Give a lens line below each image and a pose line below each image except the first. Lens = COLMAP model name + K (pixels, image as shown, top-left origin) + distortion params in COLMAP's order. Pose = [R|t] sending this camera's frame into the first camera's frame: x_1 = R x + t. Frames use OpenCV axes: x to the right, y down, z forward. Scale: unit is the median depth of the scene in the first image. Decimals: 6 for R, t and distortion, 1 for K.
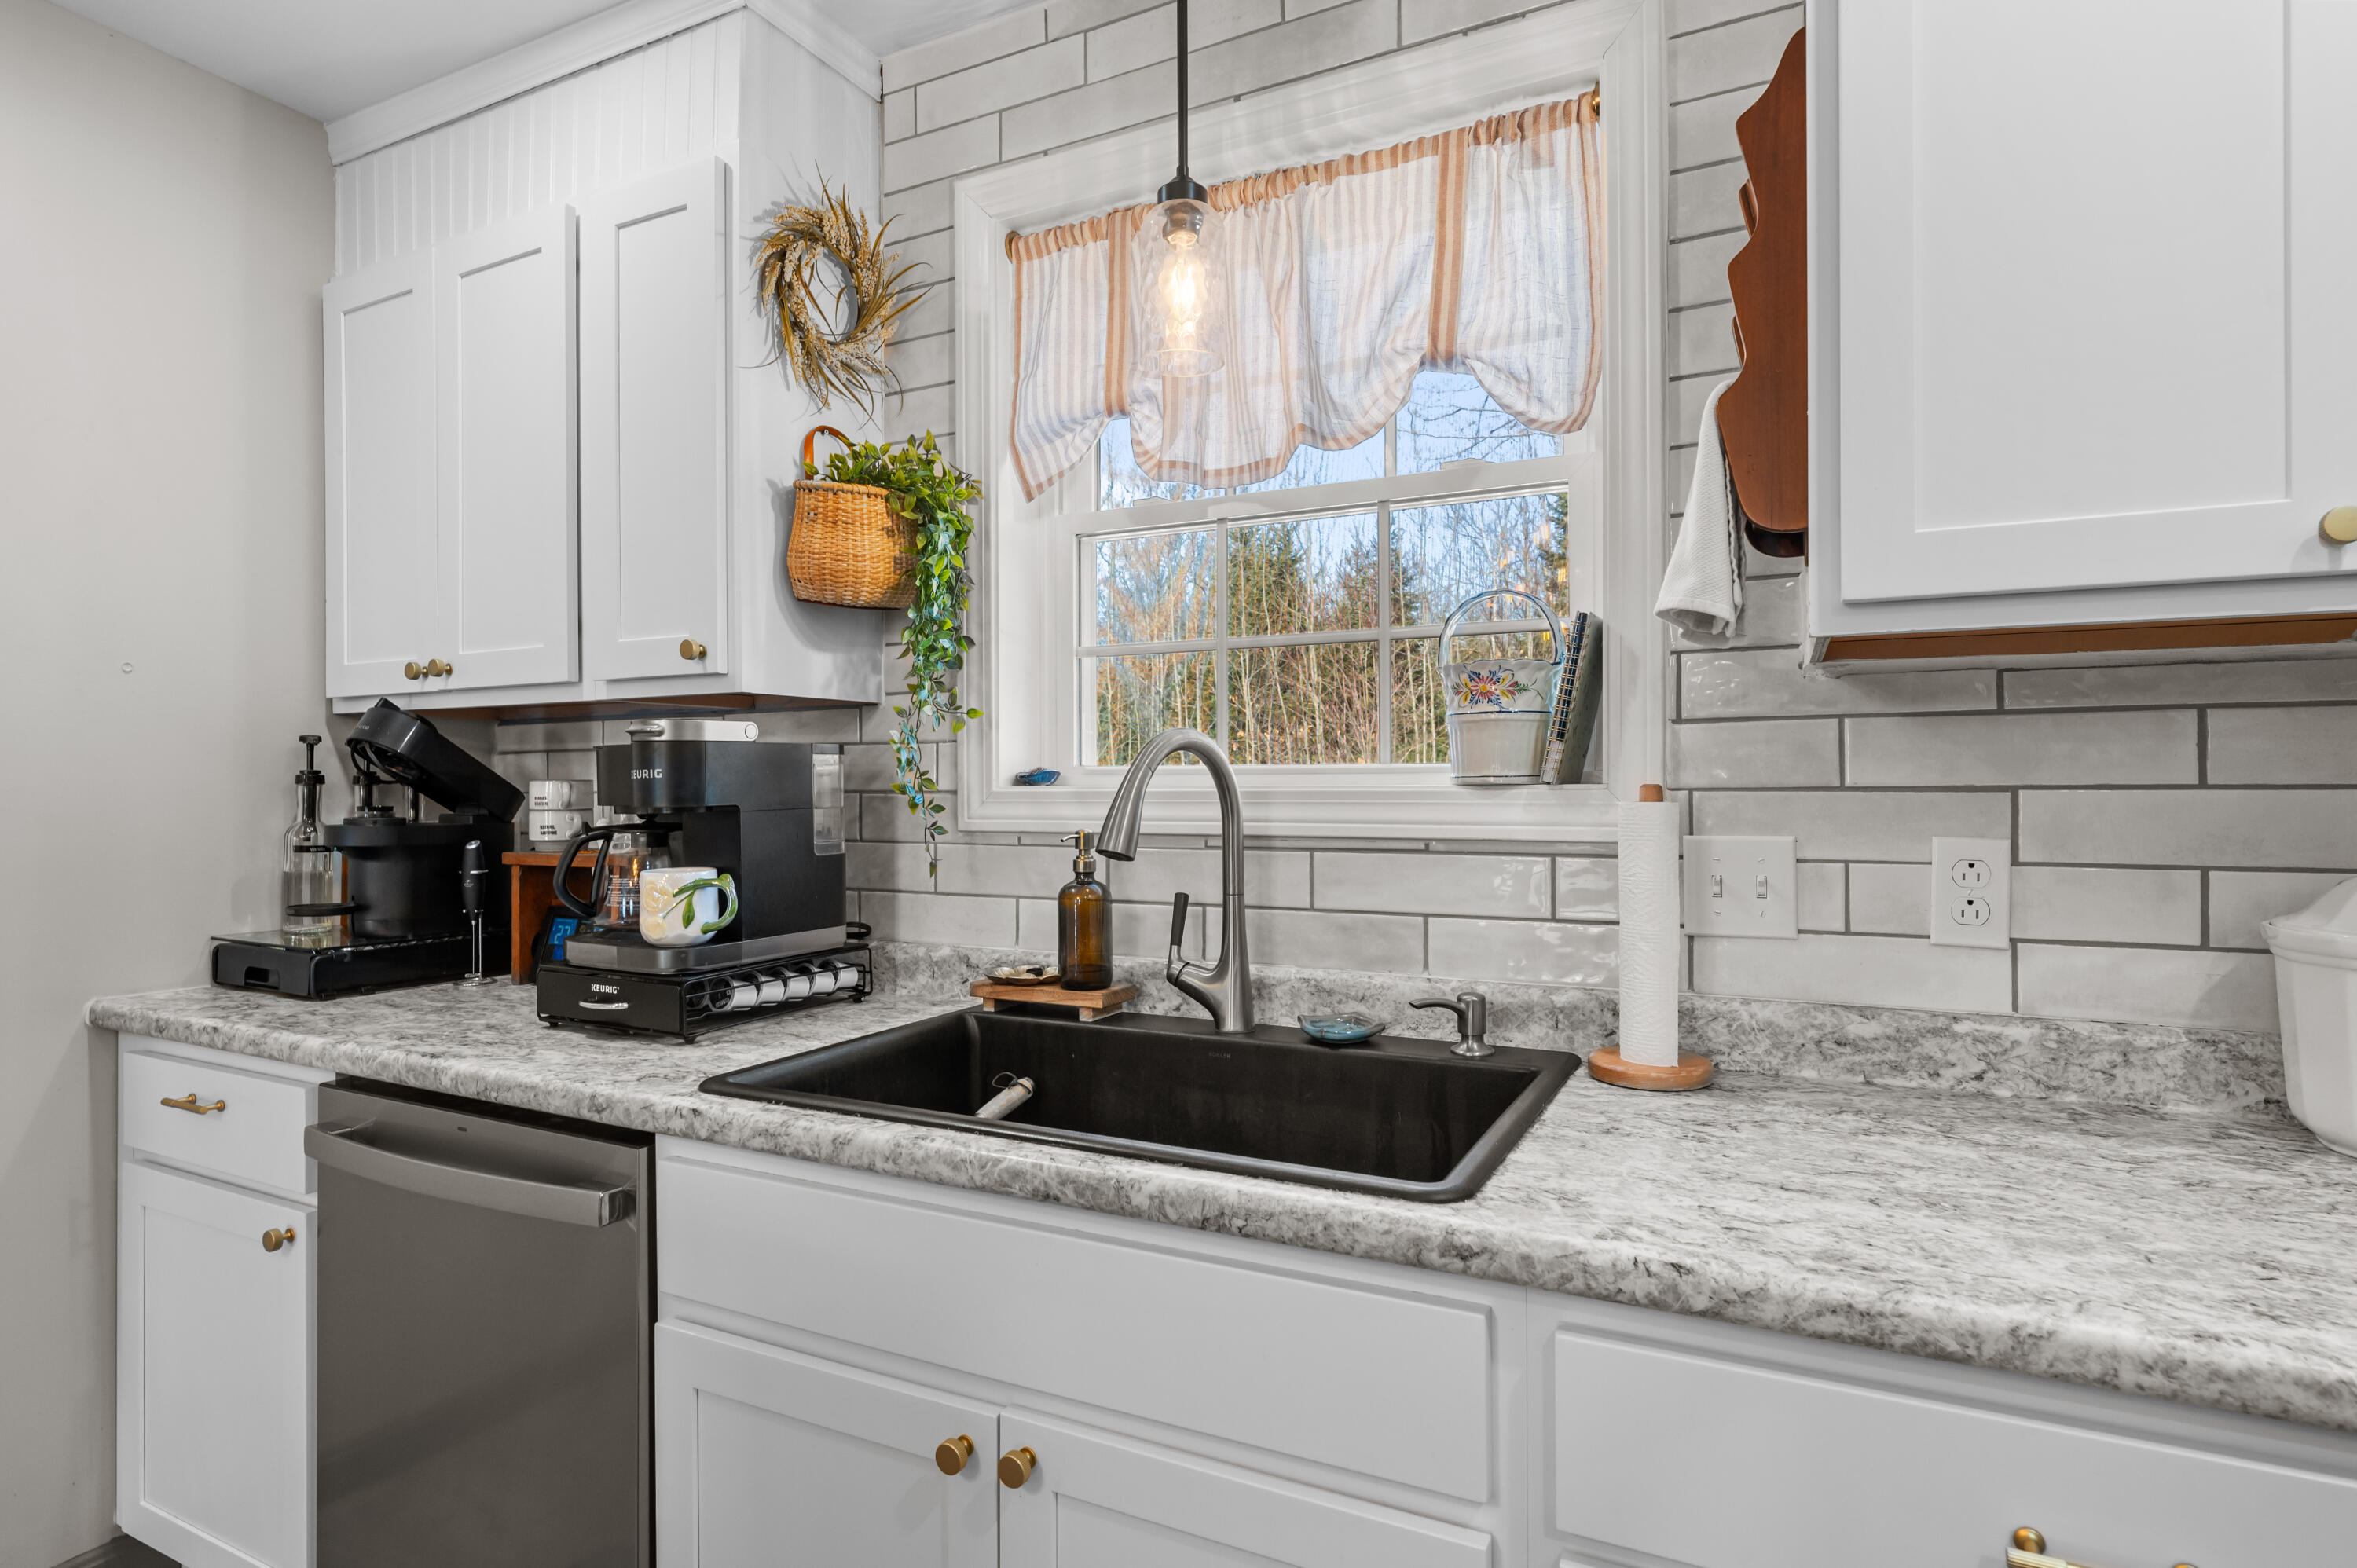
lens RADIAL K [[1231.9, 0, 1175.6], [0, 1231.9, 773.4], [0, 0, 1]] dist [0.006998, 0.000672]
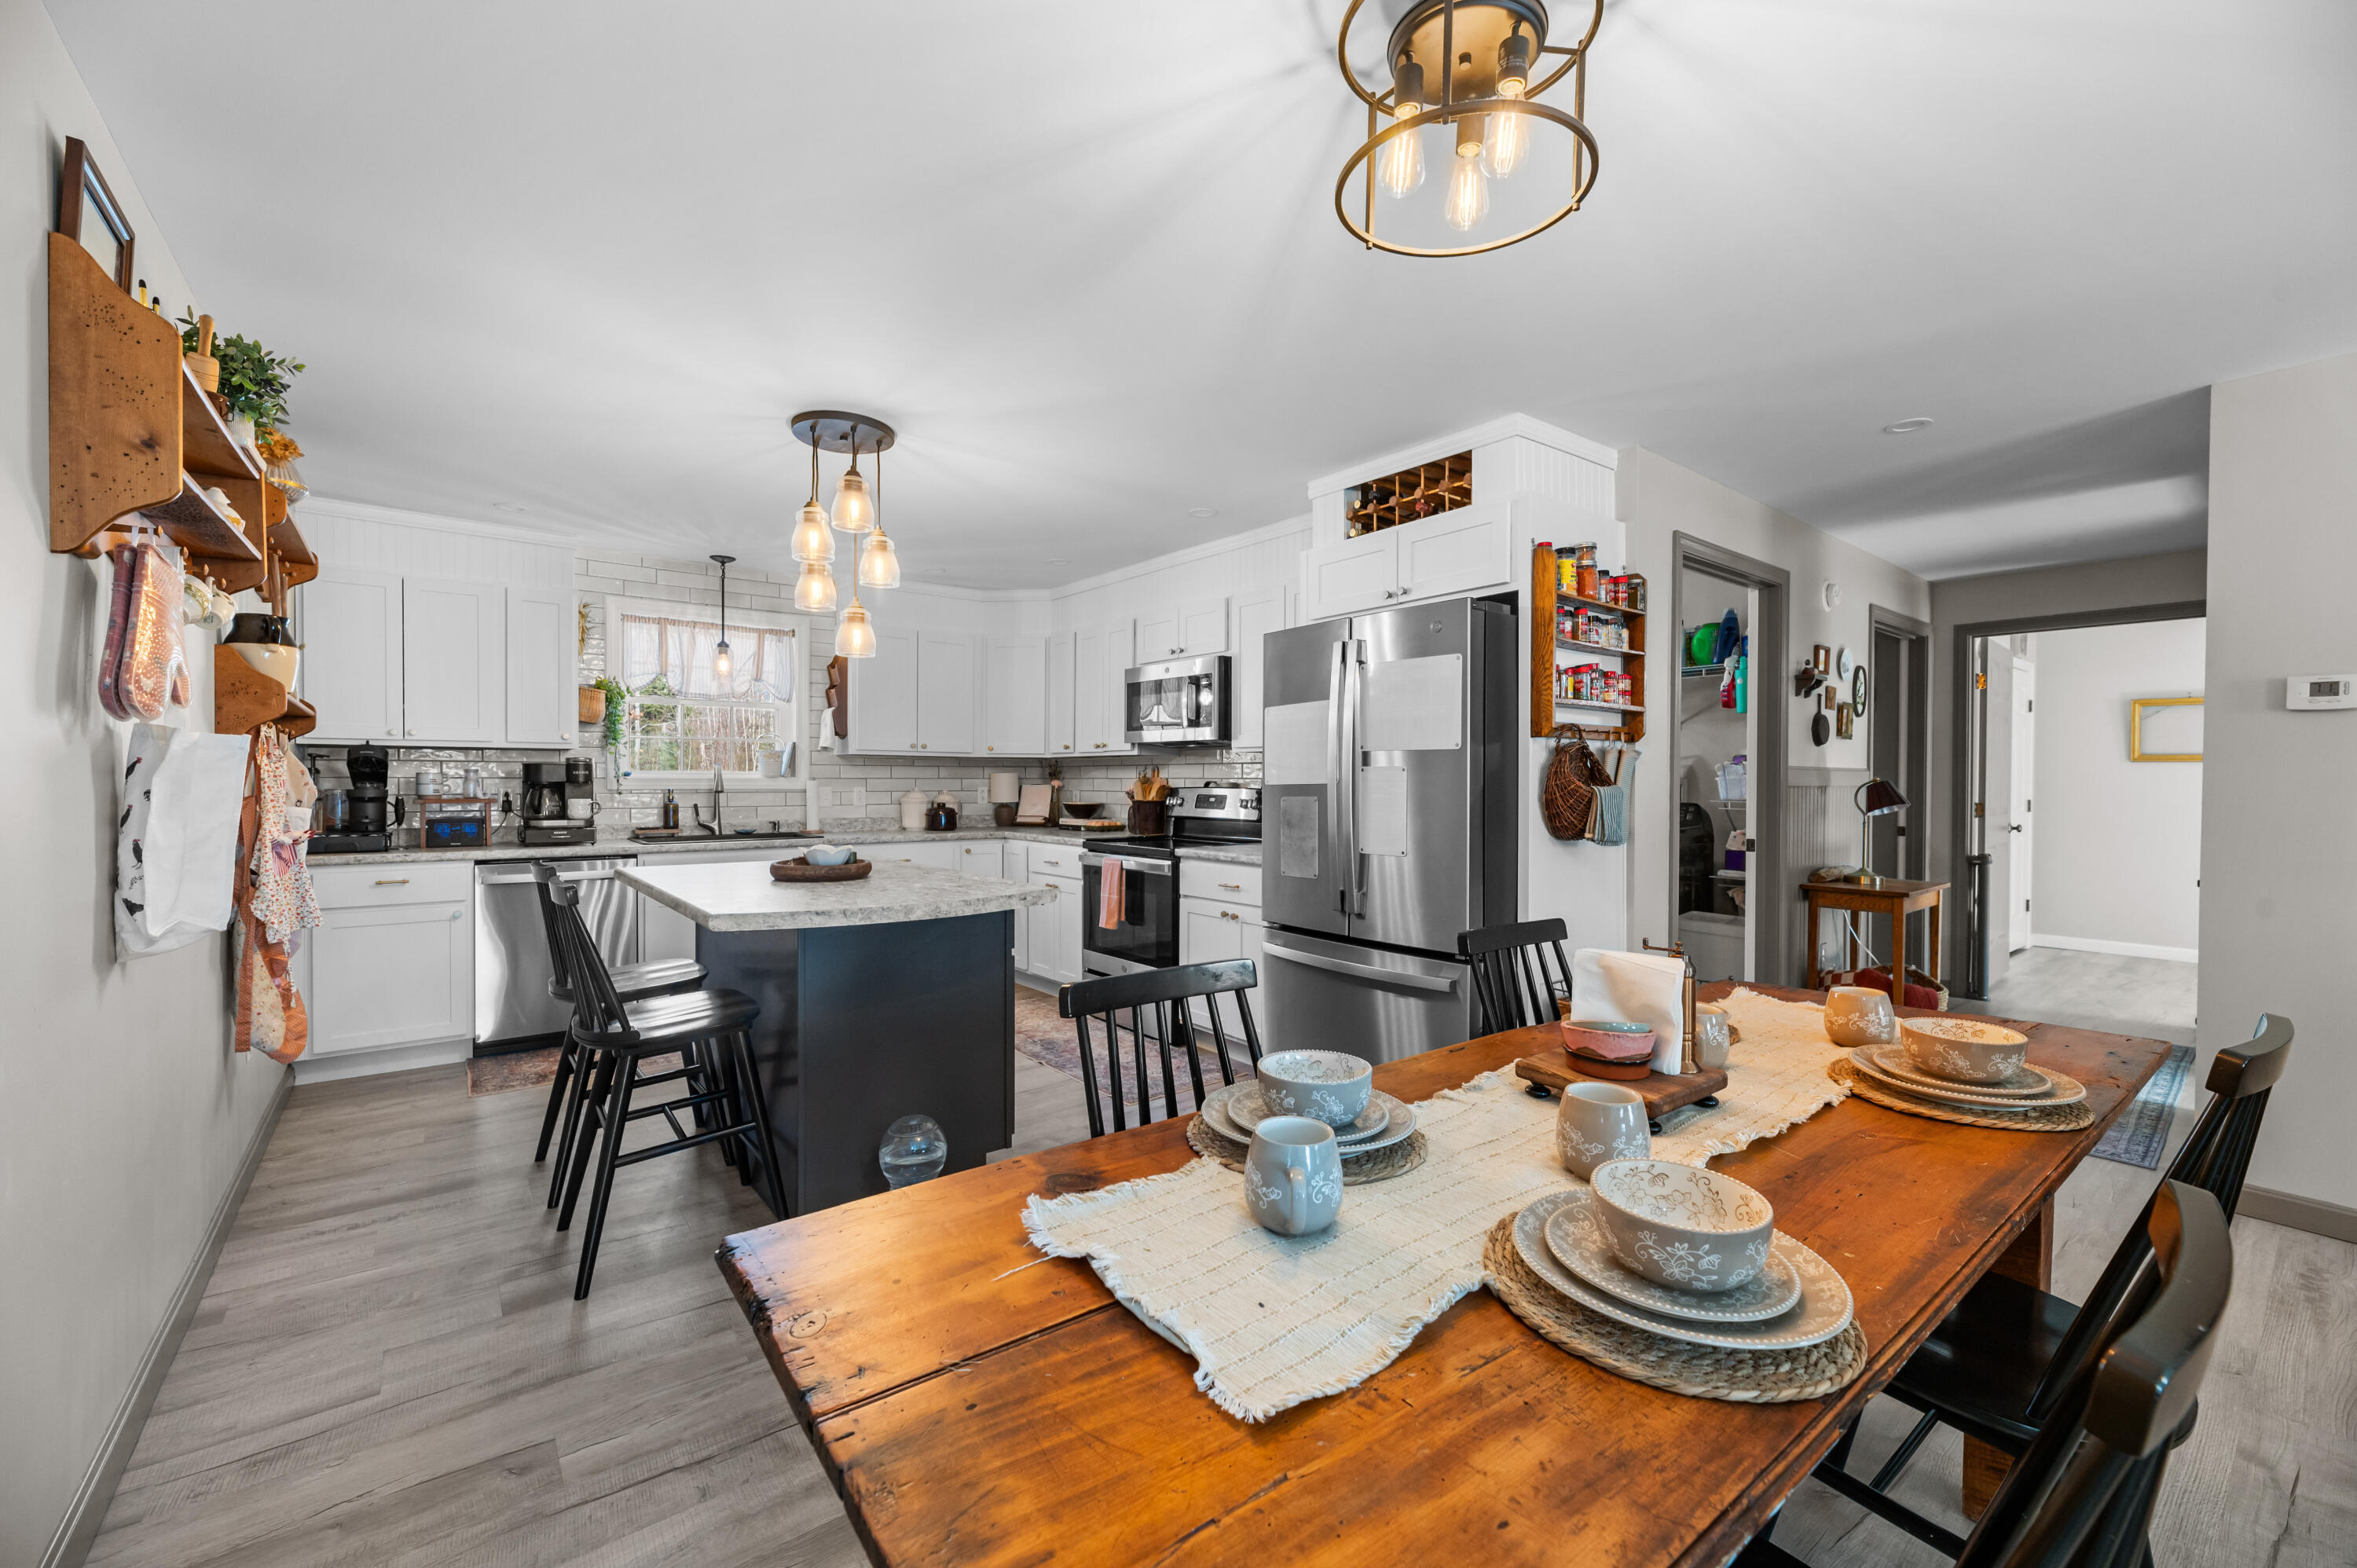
lens RADIAL K [[960.7, 0, 1196.2], [0, 960.7, 792.0], [0, 0, 1]] dist [-0.002110, 0.000101]
pose [[0.413197, -0.006548, 0.910618, -2.362436], [-0.014378, 0.999803, 0.013714, -0.007643], [-0.910528, -0.018759, 0.413021, -1.927370]]
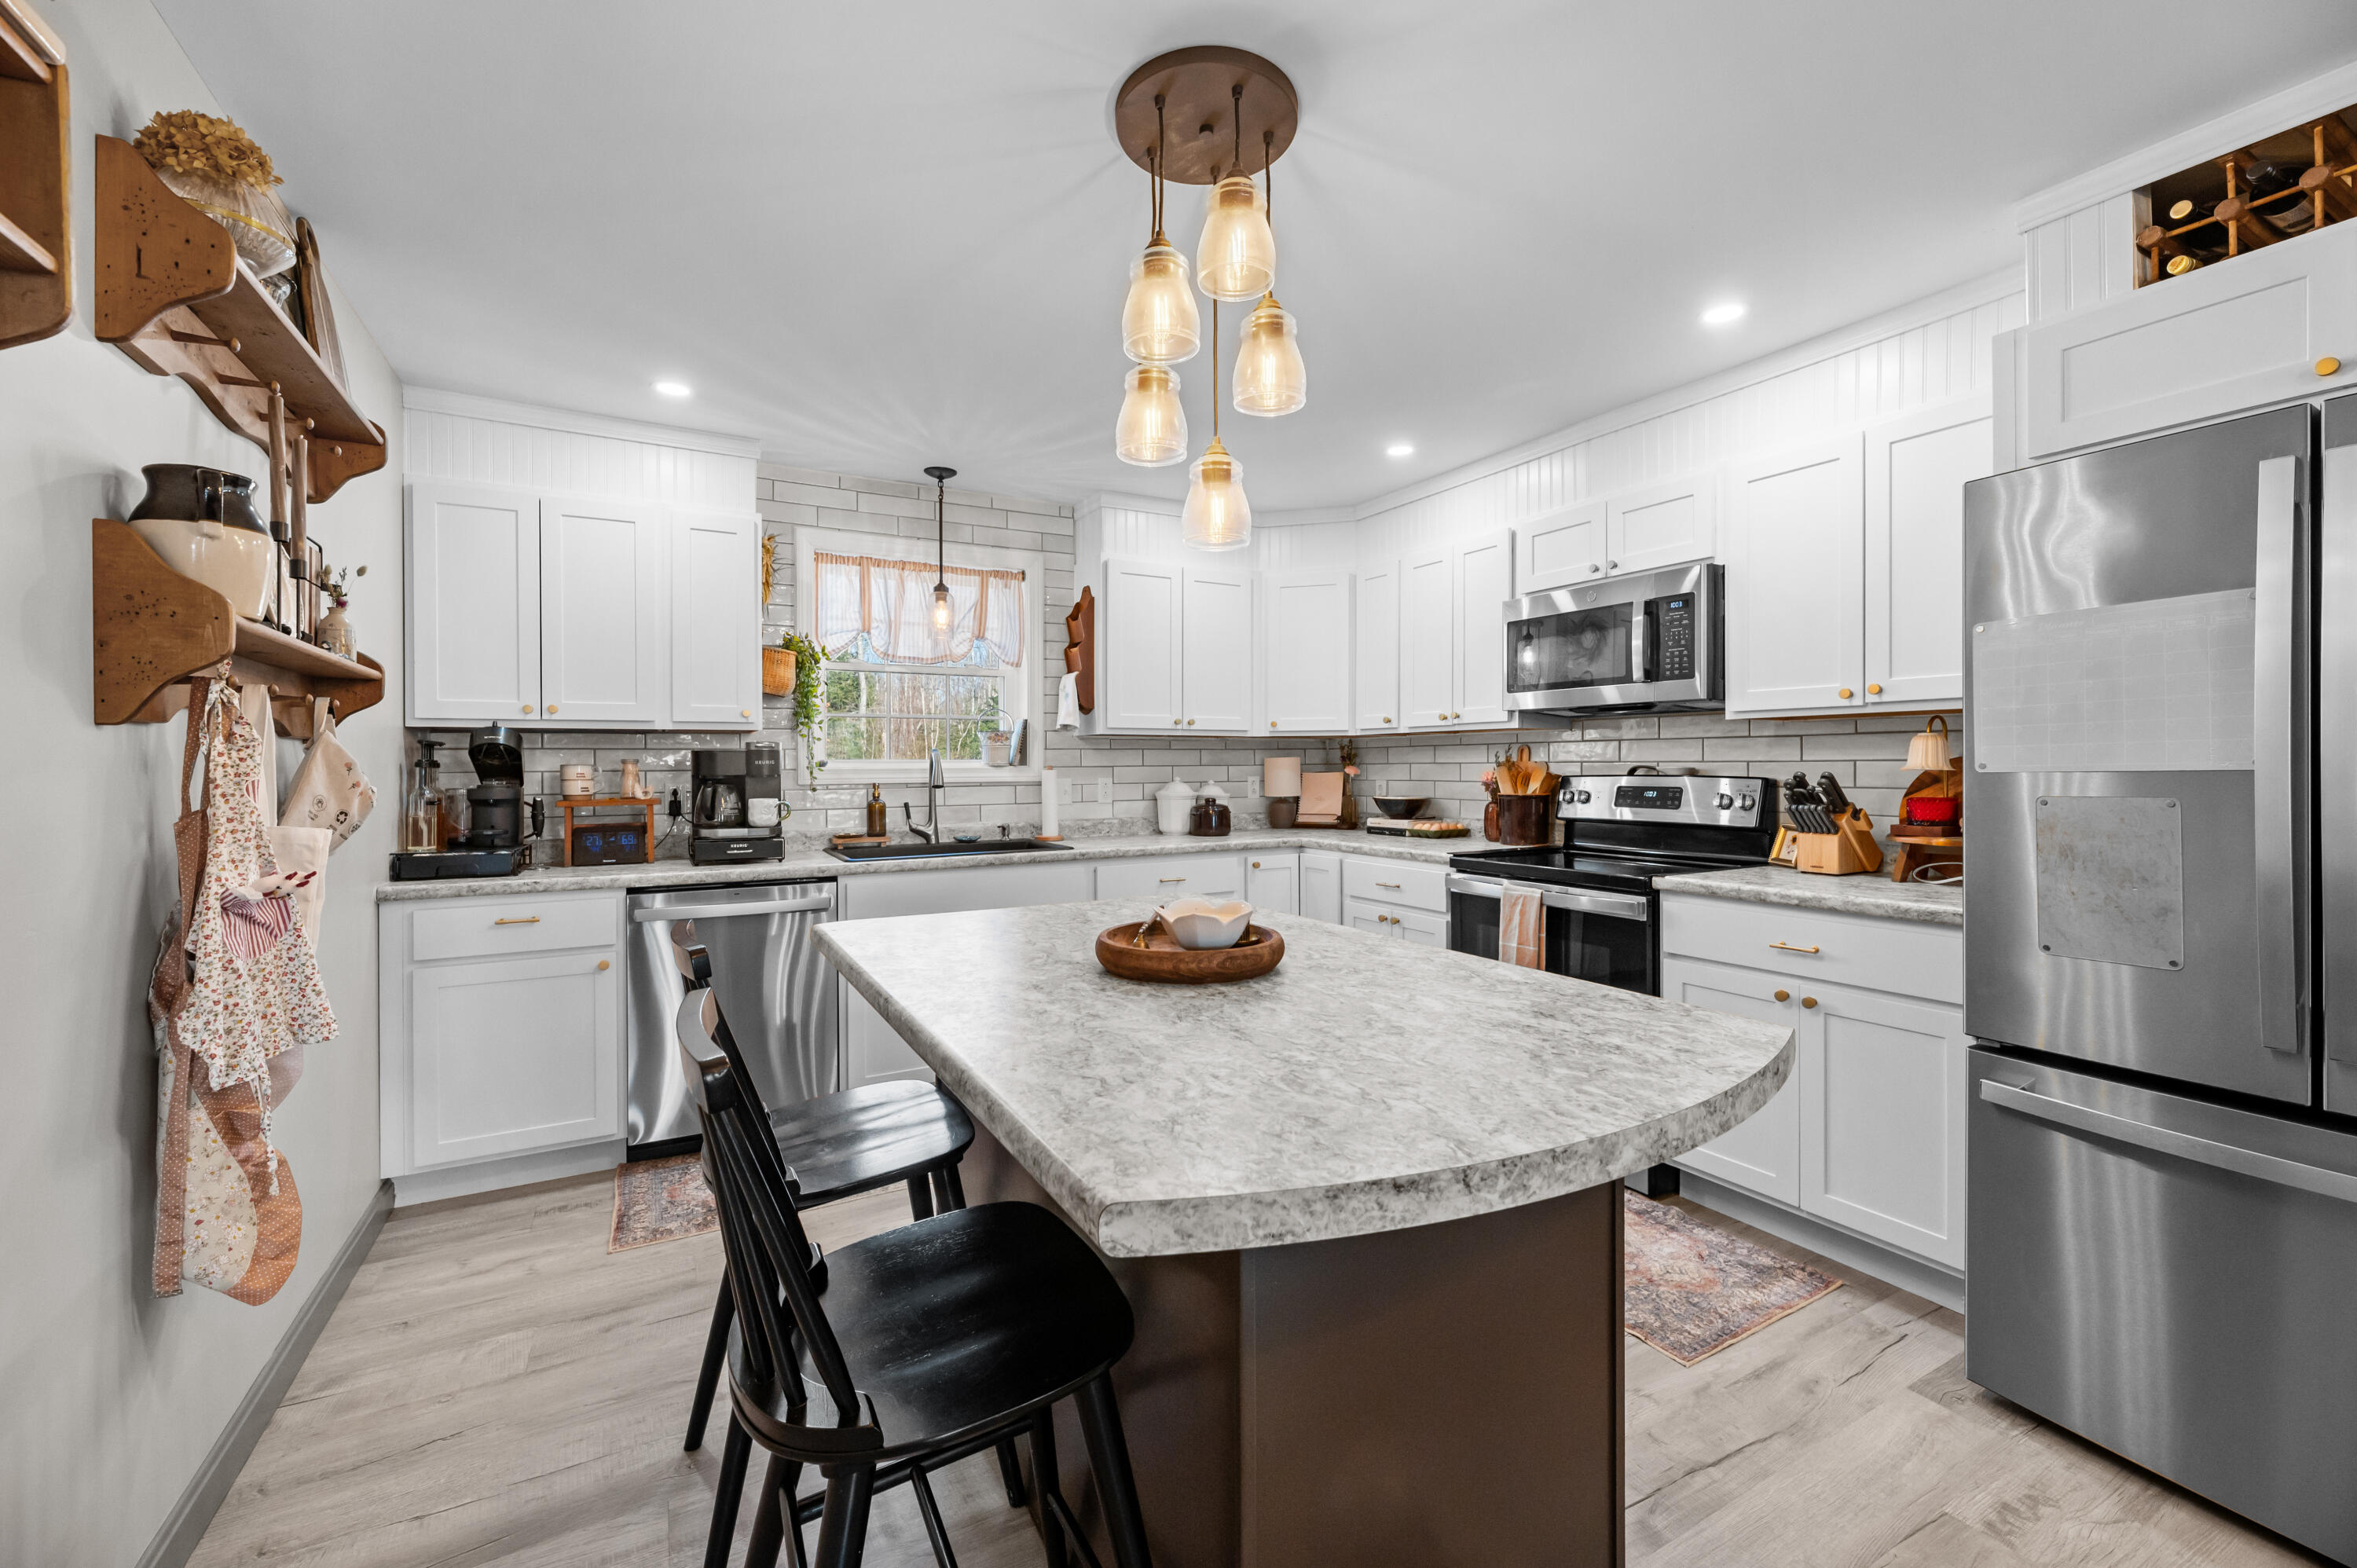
lens RADIAL K [[960.7, 0, 1185.8], [0, 960.7, 767.1], [0, 0, 1]] dist [-0.002110, 0.000101]
pose [[0.557241, -0.002235, 0.830348, -1.703945], [-0.004334, 0.999975, 0.005600, -0.005227], [-0.830340, -0.006720, 0.557217, -0.947009]]
